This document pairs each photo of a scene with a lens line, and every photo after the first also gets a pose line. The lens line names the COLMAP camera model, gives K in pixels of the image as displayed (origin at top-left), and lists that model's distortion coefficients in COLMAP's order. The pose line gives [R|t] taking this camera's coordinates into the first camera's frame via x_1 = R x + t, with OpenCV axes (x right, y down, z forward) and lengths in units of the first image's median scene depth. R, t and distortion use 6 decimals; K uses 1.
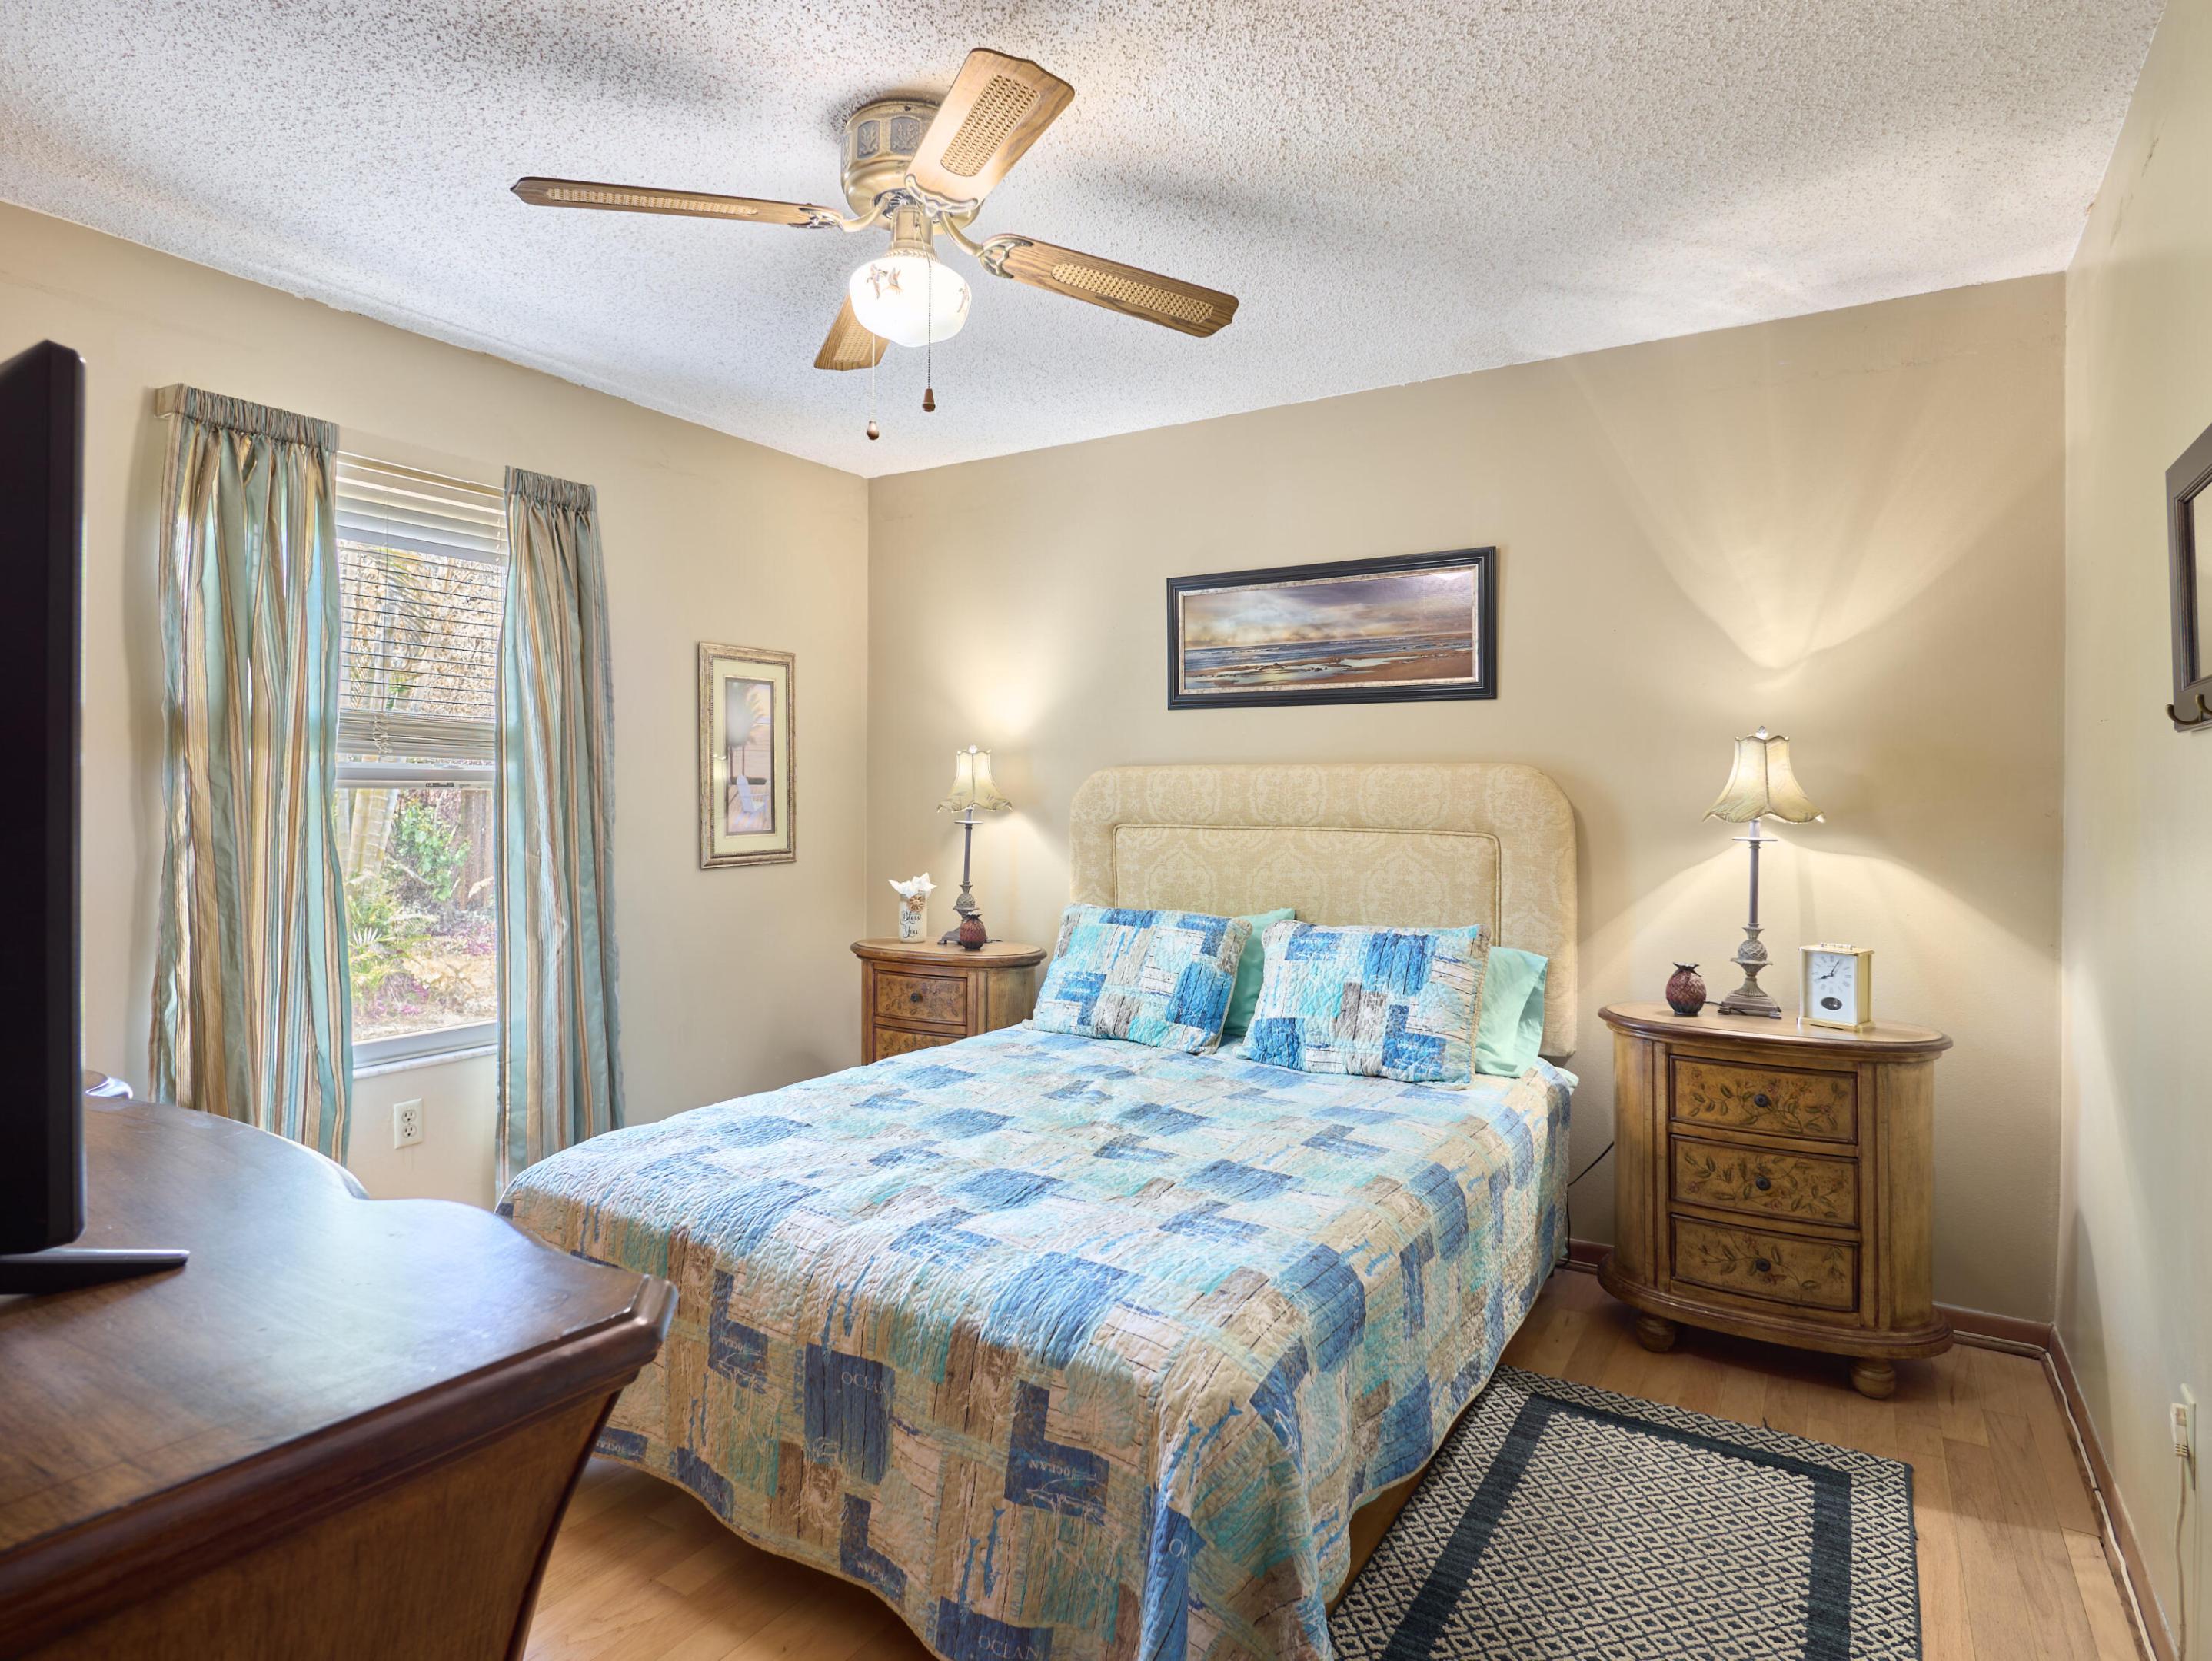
lens RADIAL K [[1193.9, 0, 1100.8], [0, 1193.9, 817.3], [0, 0, 1]] dist [-0.014702, 0.001035]
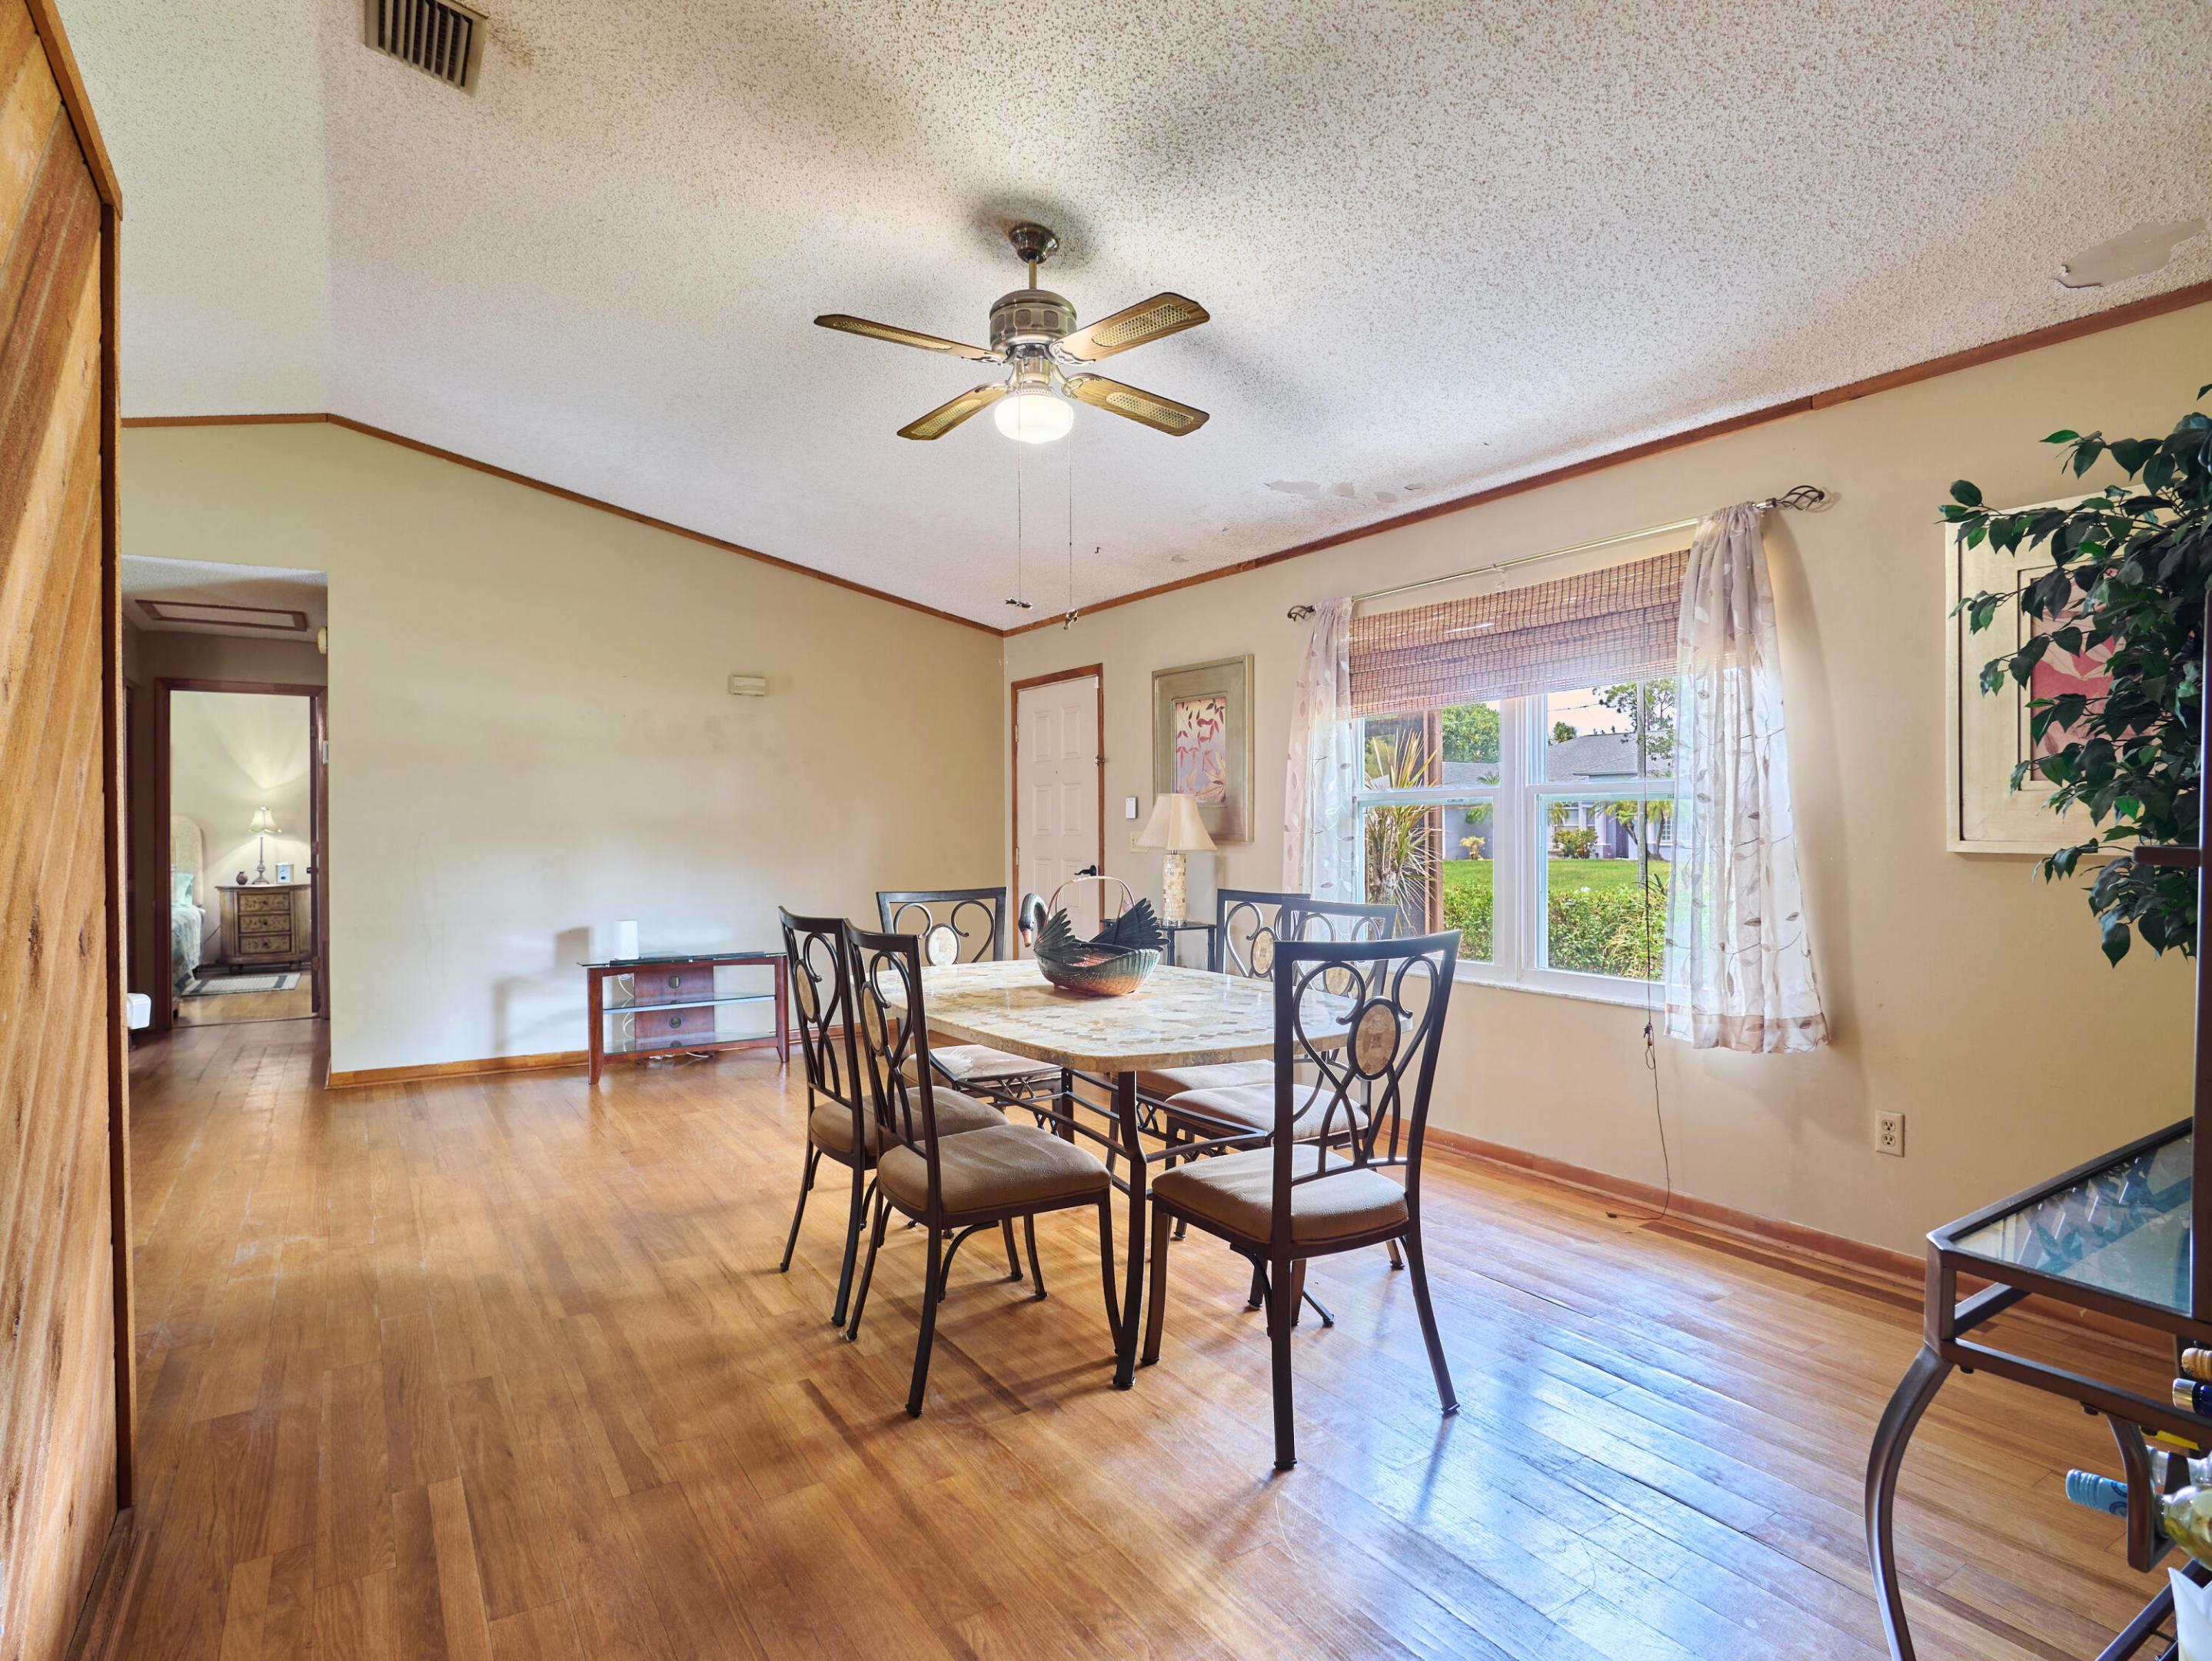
lens RADIAL K [[1193.9, 0, 1110.2], [0, 1193.9, 833.3], [0, 0, 1]] dist [-0.014702, 0.001035]
pose [[0.431451, -0.007401, 0.902106, -1.717162], [0.010292, 0.999942, 0.003281, 0.023422], [-0.902078, 0.007869, 0.431502, -3.118760]]
